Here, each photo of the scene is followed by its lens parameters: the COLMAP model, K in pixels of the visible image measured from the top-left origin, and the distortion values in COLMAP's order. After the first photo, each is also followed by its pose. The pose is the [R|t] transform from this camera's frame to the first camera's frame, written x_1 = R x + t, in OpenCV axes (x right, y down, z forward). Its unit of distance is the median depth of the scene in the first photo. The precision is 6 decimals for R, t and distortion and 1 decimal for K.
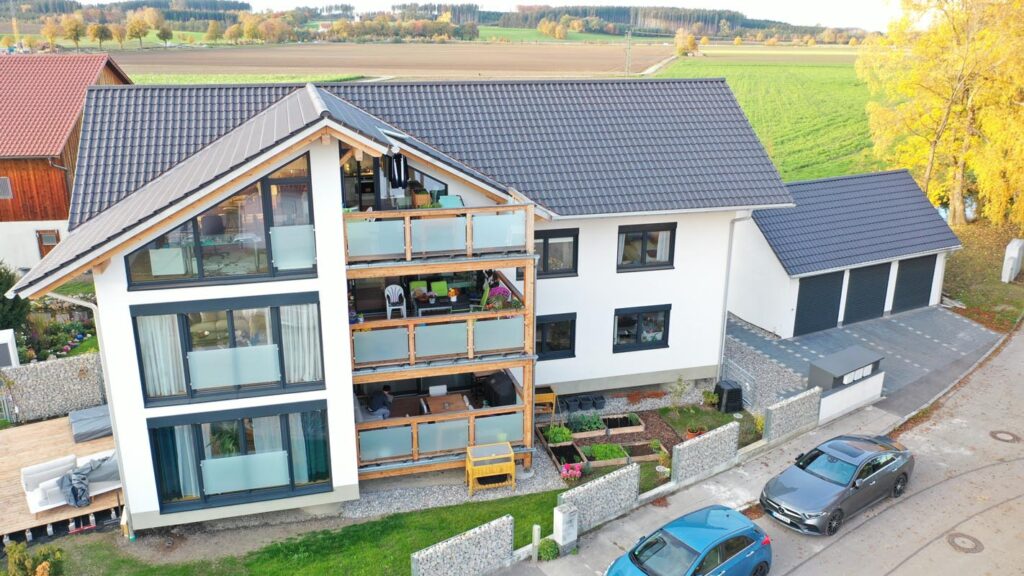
lens RADIAL K [[810.5, 0, 513.6], [0, 810.5, 283.2], [0, 0, 1]] dist [-0.007104, -0.008554]
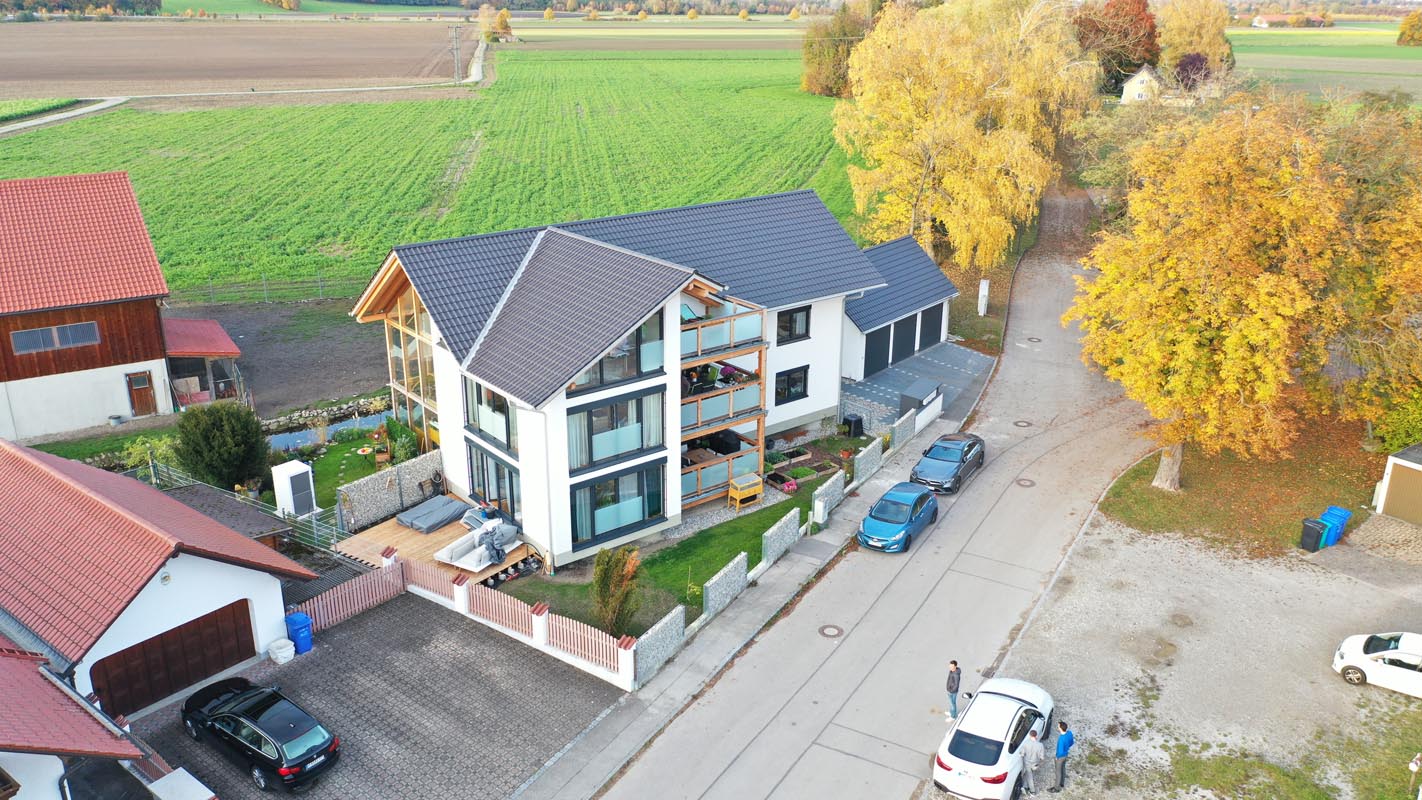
lens RADIAL K [[1125.5, 0, 709.6], [0, 1125.5, 403.0], [0, 0, 1]] dist [-0.007104, -0.008554]
pose [[0.916355, -0.138090, 0.375799, -0.686067], [0.118410, 0.990121, 0.075095, -0.073092], [-0.382457, -0.024315, 0.923653, -0.689856]]
